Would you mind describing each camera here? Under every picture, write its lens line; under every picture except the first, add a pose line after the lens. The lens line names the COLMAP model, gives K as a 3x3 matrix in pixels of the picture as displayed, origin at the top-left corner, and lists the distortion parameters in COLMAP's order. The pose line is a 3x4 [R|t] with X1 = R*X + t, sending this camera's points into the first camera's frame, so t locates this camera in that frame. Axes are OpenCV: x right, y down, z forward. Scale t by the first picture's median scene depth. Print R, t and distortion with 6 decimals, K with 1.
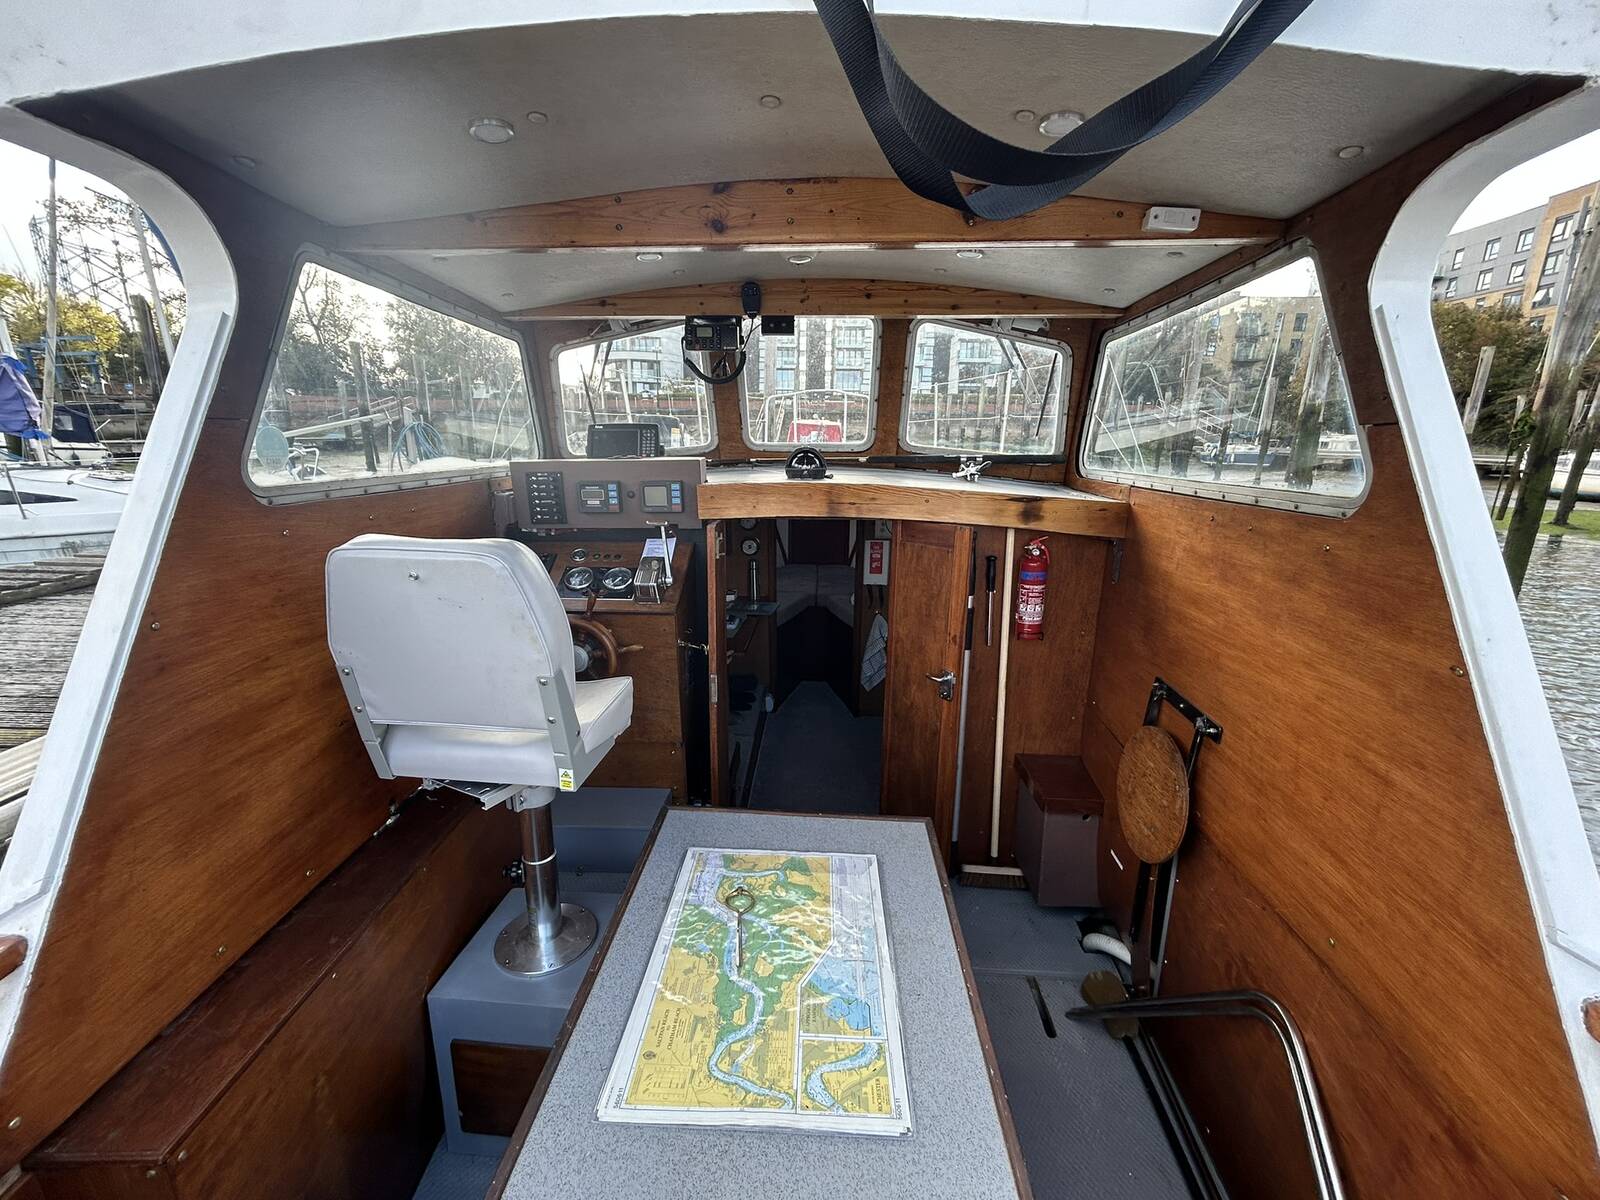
lens RADIAL K [[640.8, 0, 797.0], [0, 640.8, 599.0], [0, 0, 1]] dist [-0.001857, 0.000252]
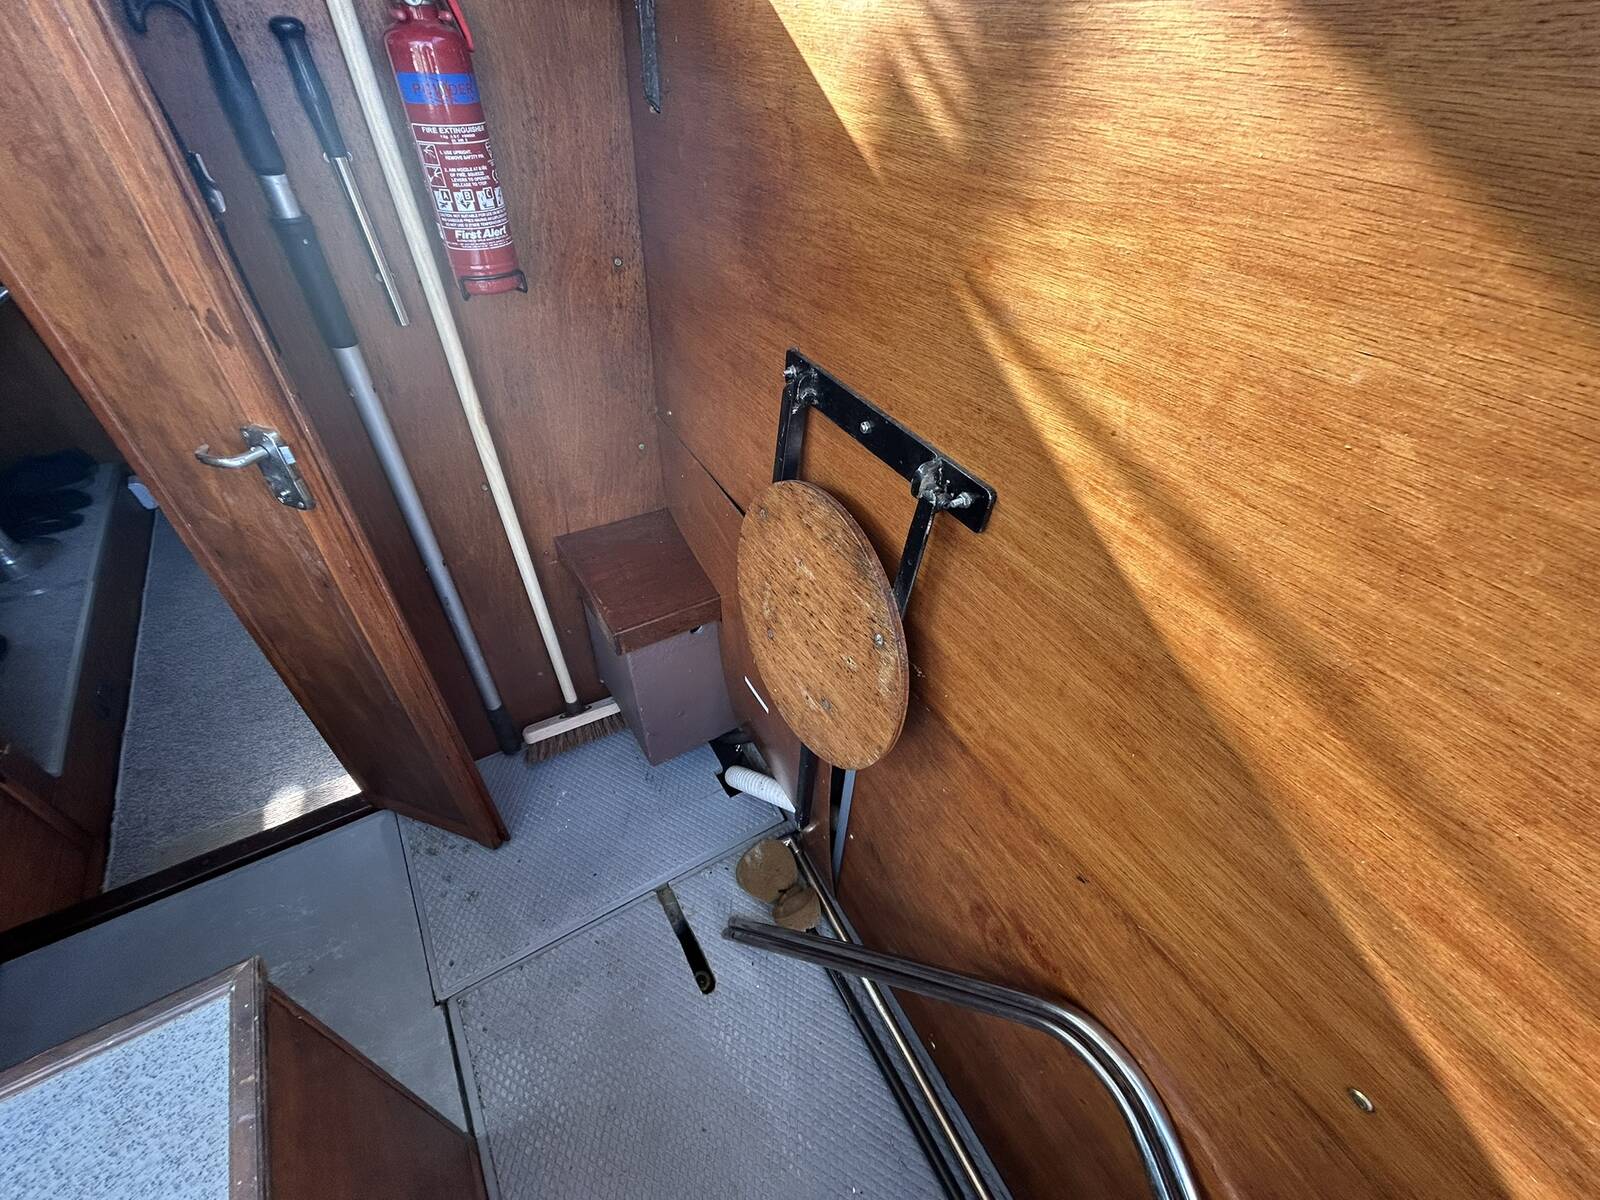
lens RADIAL K [[640.8, 0, 798.0], [0, 640.8, 605.8], [0, 0, 1]] dist [-0.001857, 0.000252]
pose [[0.812893, -0.362208, 0.456082, 0.335731], [0.096157, 0.855809, 0.508277, 0.057011], [-0.574421, -0.369319, 0.730509, 0.664297]]
